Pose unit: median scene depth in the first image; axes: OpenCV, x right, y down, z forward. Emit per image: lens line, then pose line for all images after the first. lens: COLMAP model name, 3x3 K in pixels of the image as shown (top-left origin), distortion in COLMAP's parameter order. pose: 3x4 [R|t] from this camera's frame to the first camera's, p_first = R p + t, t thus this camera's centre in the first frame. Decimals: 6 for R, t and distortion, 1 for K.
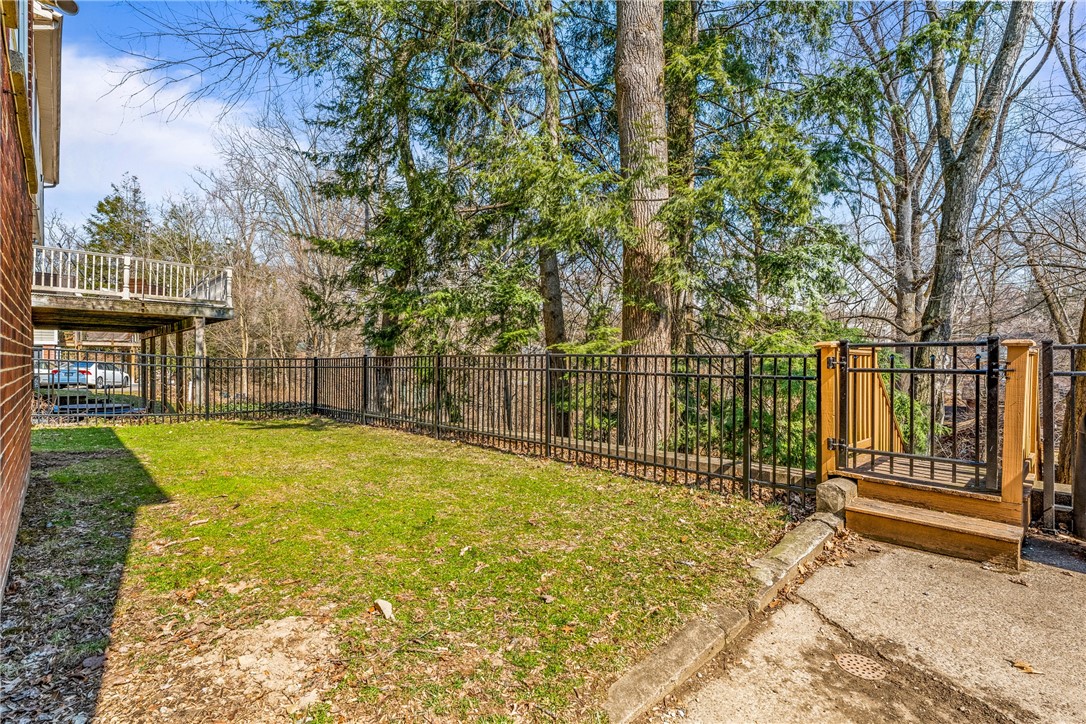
lens RADIAL K [[496.9, 0, 543.8], [0, 496.9, 360.8], [0, 0, 1]] dist [-0.002091, 0.000121]
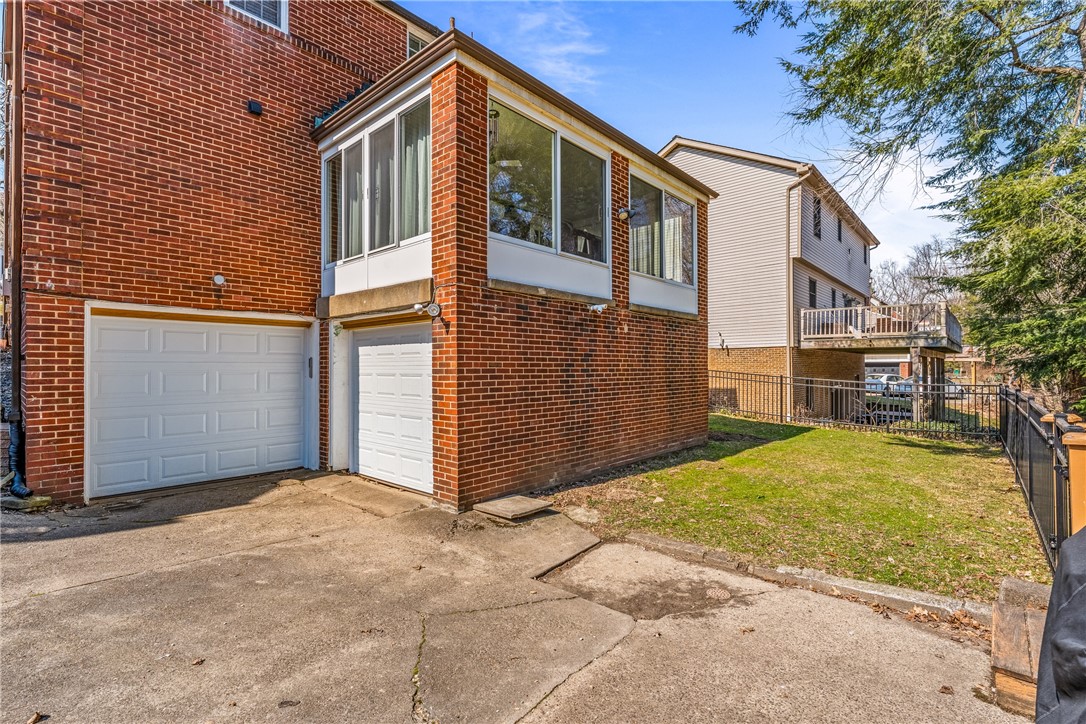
lens RADIAL K [[496.9, 0, 549.0], [0, 496.9, 362.0], [0, 0, 1]] dist [-0.002091, 0.000121]
pose [[0.075814, -0.013193, -0.997035, 0.552792], [-0.003873, 0.999901, -0.013525, -0.044638], [0.997114, 0.004887, 0.075755, 0.058335]]
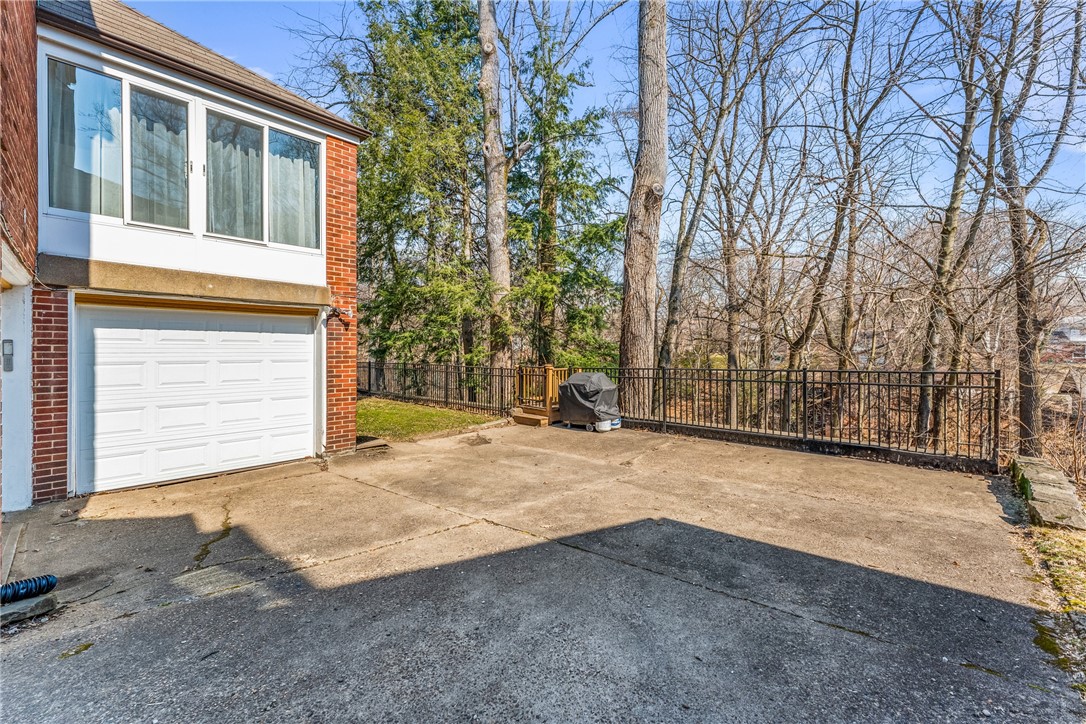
lens RADIAL K [[436.5, 0, 549.0], [0, 436.5, 355.2], [0, 0, 1]] dist [0.000535, 0.000018]
pose [[0.998090, 0.001040, 0.061767, 0.246961], [-0.001279, 0.999992, 0.003834, -0.047499], [-0.061762, -0.003906, 0.998083, -0.788633]]
